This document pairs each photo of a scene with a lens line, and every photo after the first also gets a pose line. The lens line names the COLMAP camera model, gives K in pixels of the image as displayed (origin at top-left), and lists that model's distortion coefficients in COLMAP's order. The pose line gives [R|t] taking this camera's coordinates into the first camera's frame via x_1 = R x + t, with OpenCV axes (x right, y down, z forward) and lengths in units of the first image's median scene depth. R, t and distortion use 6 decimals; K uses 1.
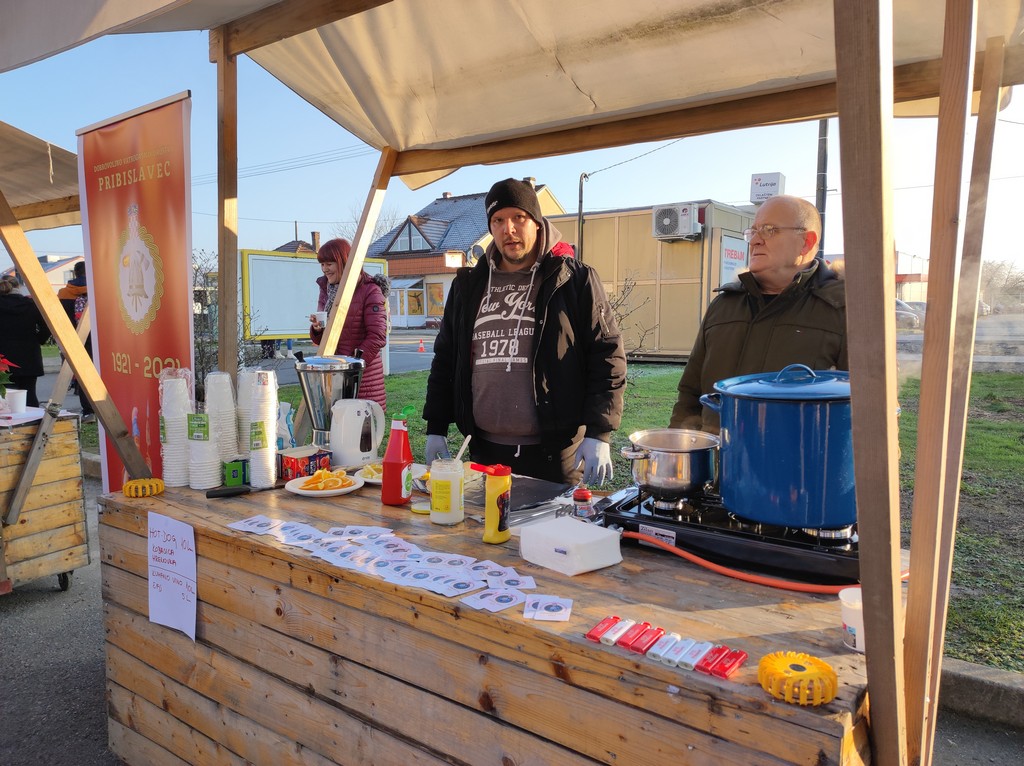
lens RADIAL K [[737.5, 0, 513.0], [0, 737.5, 379.0], [0, 0, 1]] dist [0.041936, -0.038456]
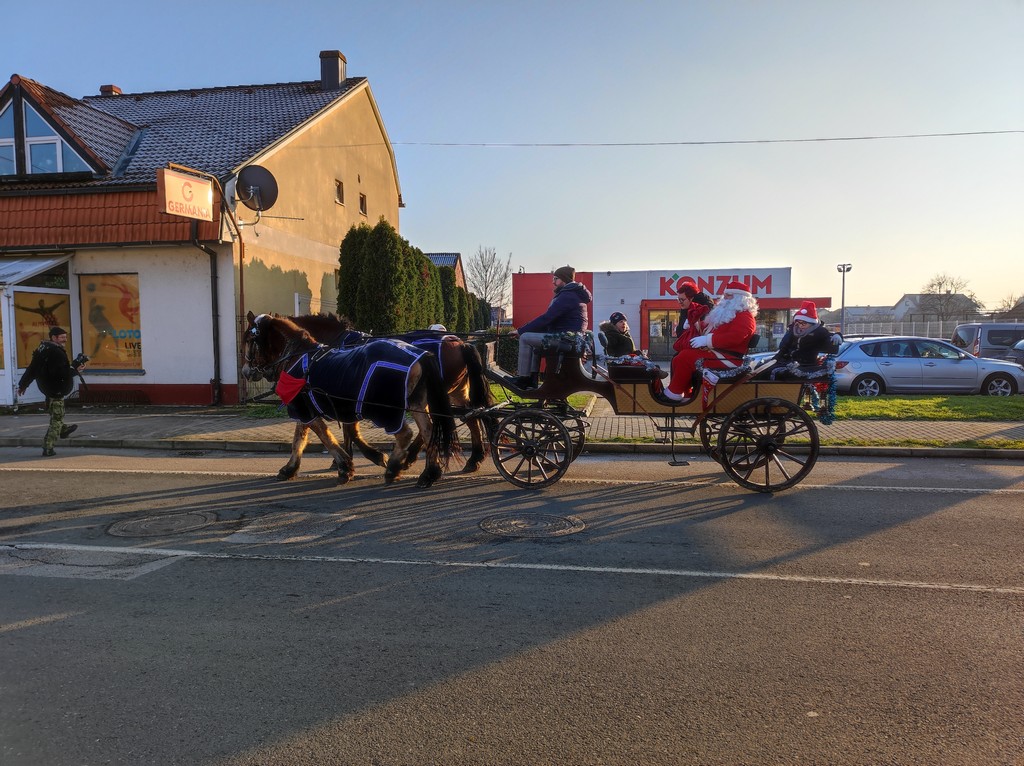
lens RADIAL K [[737.5, 0, 513.0], [0, 737.5, 379.0], [0, 0, 1]] dist [0.041936, -0.038456]
pose [[0.896346, -0.021508, 0.442832, -0.093188], [0.039809, 0.998692, -0.032073, -0.063574], [-0.441563, 0.046377, 0.896031, 0.620120]]
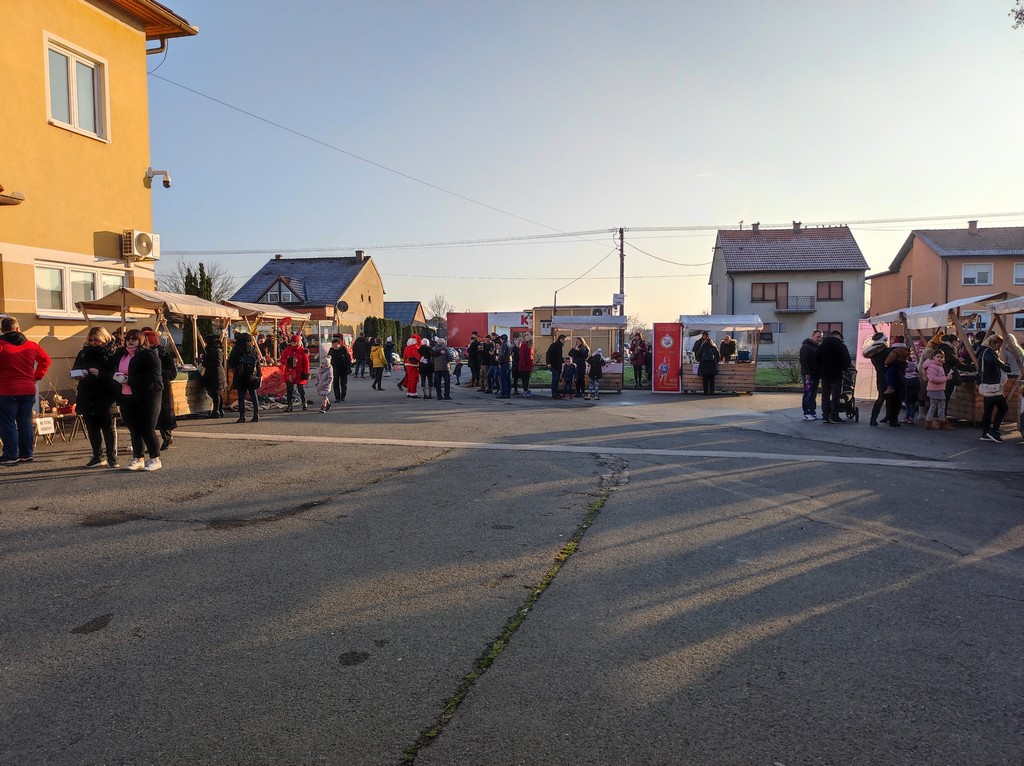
lens RADIAL K [[737.5, 0, 513.0], [0, 737.5, 379.0], [0, 0, 1]] dist [0.041936, -0.038456]
pose [[0.897580, -0.011985, 0.440689, -0.360974], [0.036679, 0.998195, -0.047559, 0.038422], [-0.439324, 0.058852, 0.896399, -0.352351]]
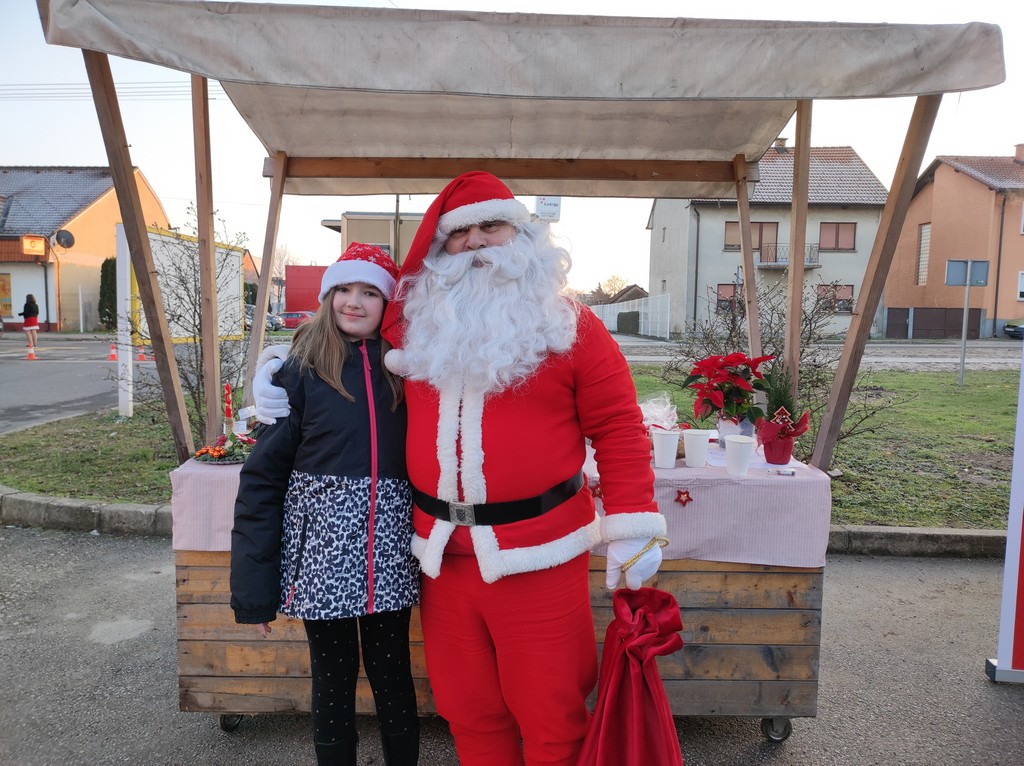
lens RADIAL K [[737.5, 0, 513.0], [0, 737.5, 379.0], [0, 0, 1]] dist [0.041936, -0.038456]
pose [[0.819092, -0.026123, 0.573068, -0.114783], [0.031461, 0.999505, 0.000595, -0.001600], [-0.572800, 0.017542, 0.819508, 0.043568]]
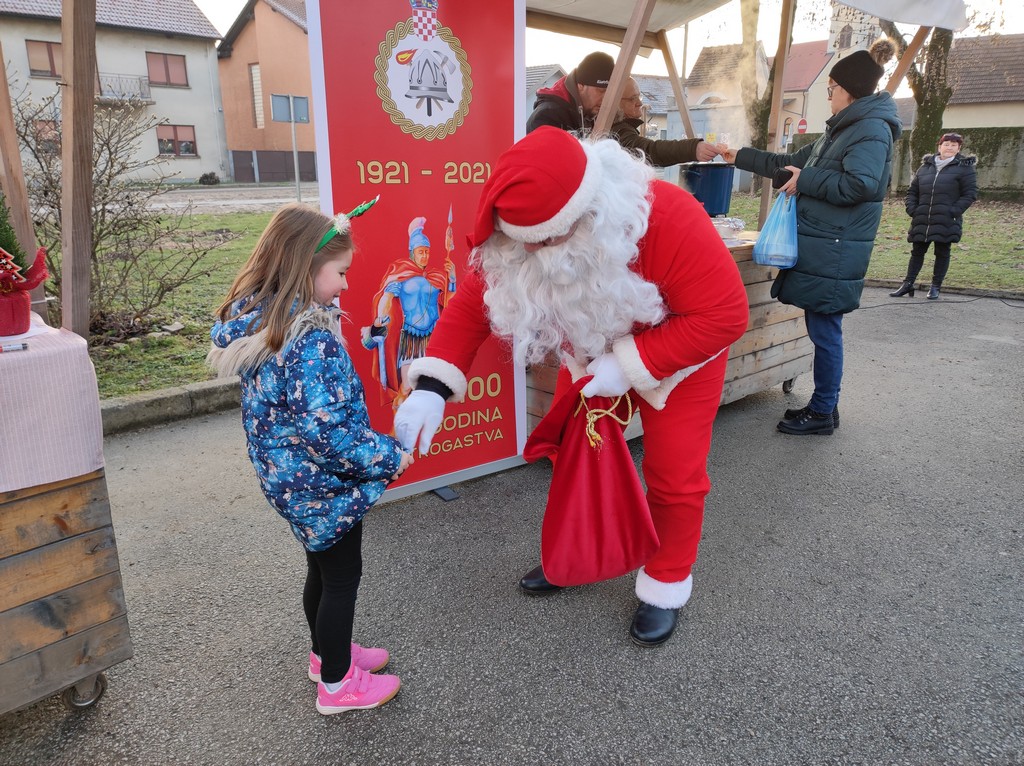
lens RADIAL K [[737.5, 0, 513.0], [0, 737.5, 379.0], [0, 0, 1]] dist [0.041936, -0.038456]
pose [[0.153276, -0.260791, 0.953150, -0.097767], [0.093775, 0.964033, 0.248689, 0.000818], [-0.983724, 0.051263, 0.172219, 0.047528]]
